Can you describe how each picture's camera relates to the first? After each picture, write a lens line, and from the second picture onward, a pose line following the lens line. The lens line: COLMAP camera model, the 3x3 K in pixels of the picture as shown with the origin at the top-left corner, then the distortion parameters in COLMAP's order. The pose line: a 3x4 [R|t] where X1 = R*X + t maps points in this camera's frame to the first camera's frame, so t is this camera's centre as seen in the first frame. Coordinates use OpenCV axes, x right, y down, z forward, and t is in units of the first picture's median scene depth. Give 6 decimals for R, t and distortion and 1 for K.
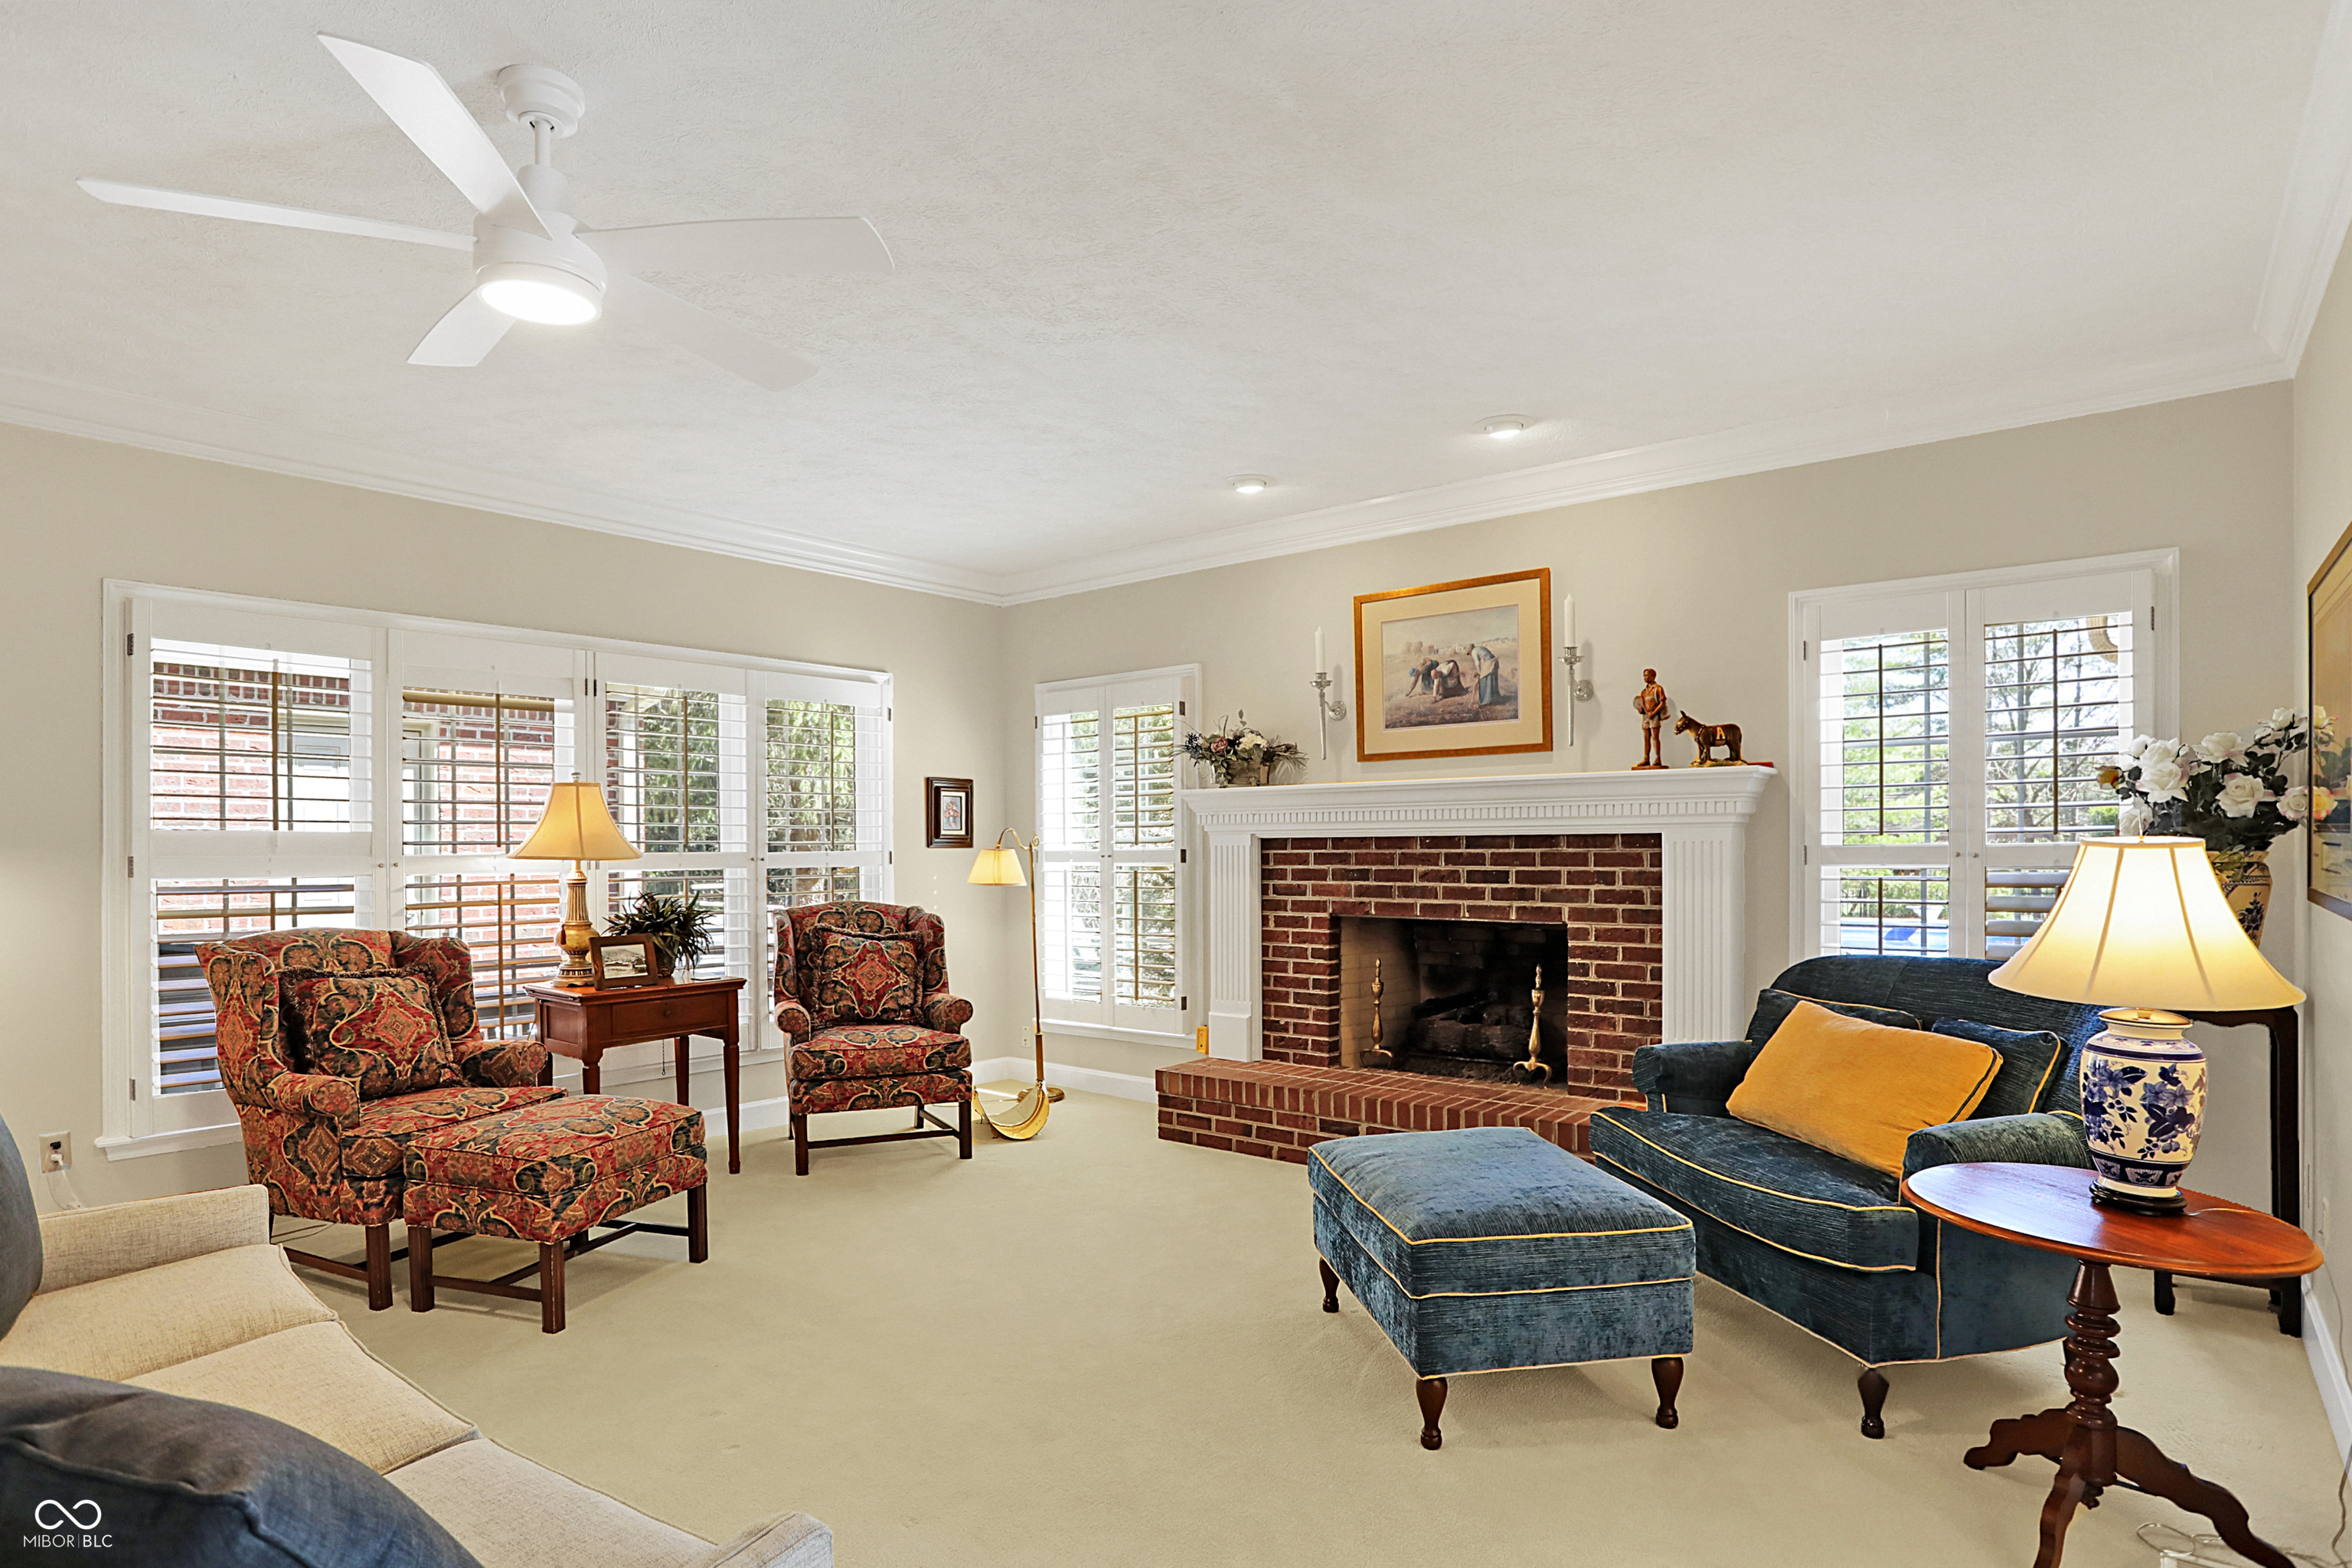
lens RADIAL K [[1257.1, 0, 1178.3], [0, 1257.1, 848.3], [0, 0, 1]] dist [-0.079863, 0.036348]
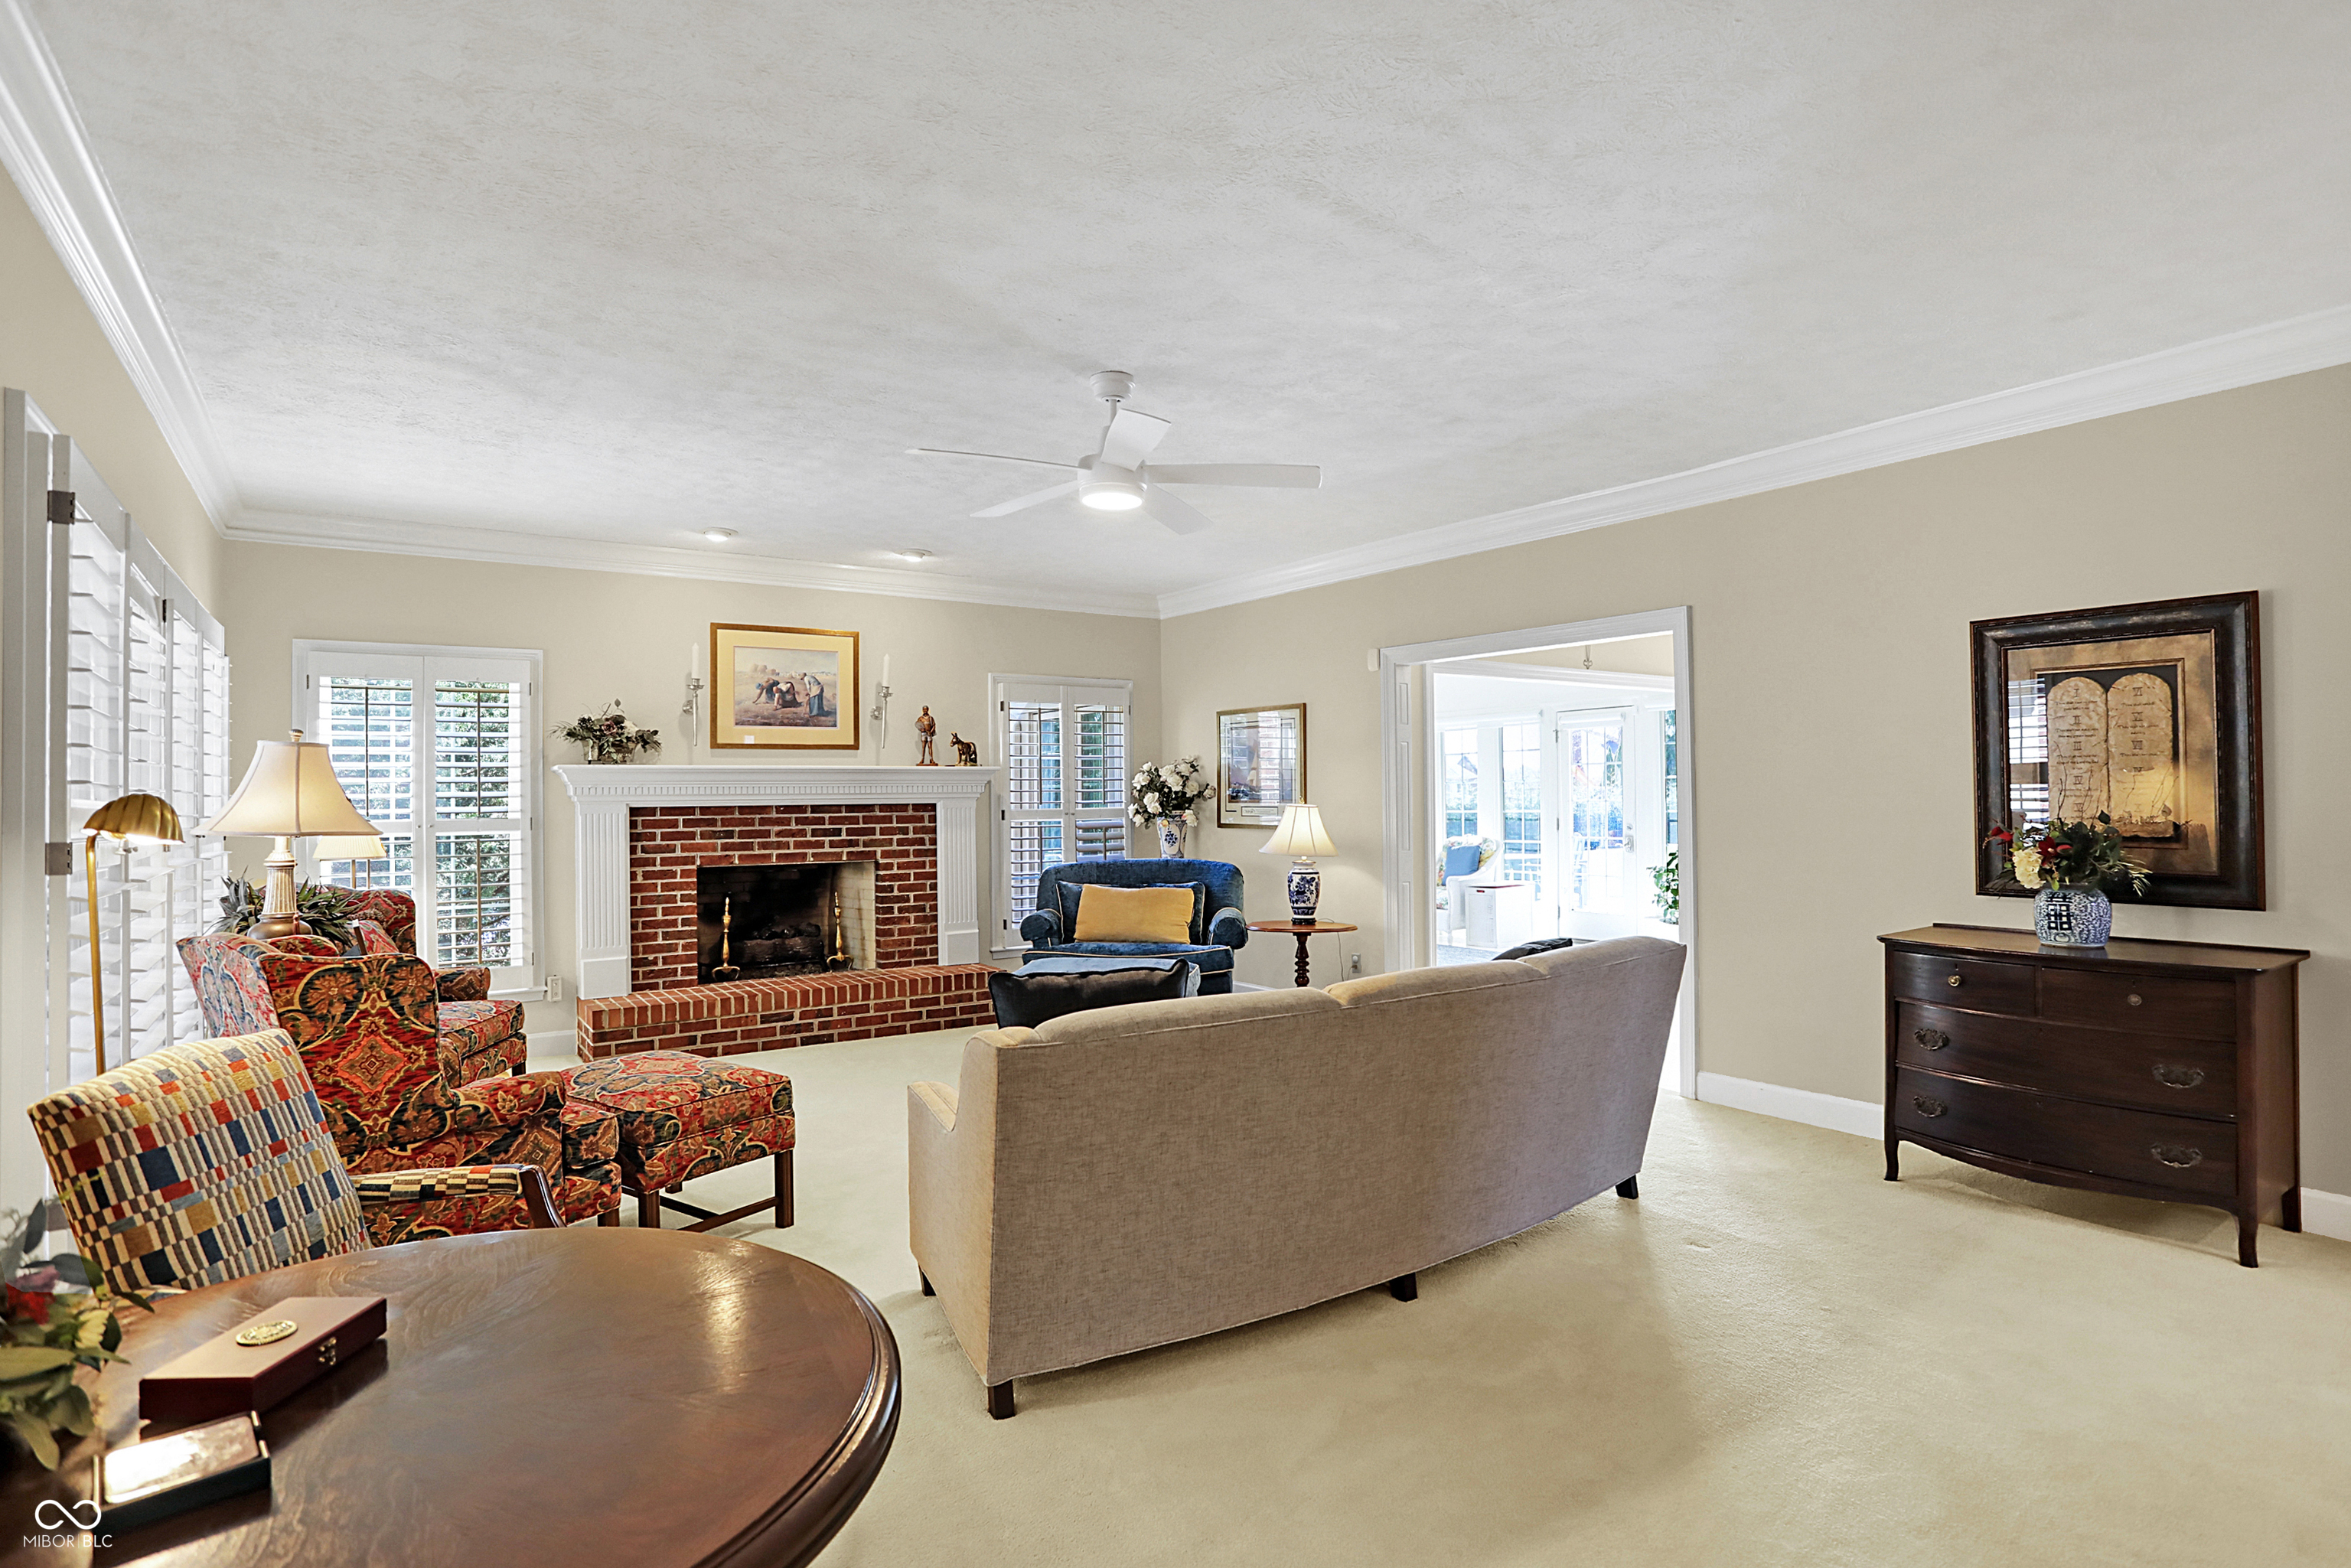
lens RADIAL K [[1206.0, 0, 1176.2], [0, 1206.0, 768.5], [0, 0, 1]] dist [-0.062487, 0.035071]
pose [[0.275748, 0.027309, 0.960842, -0.985727], [0.010956, 0.999442, -0.031550, -0.003708], [-0.961167, 0.019227, 0.275295, 0.204532]]
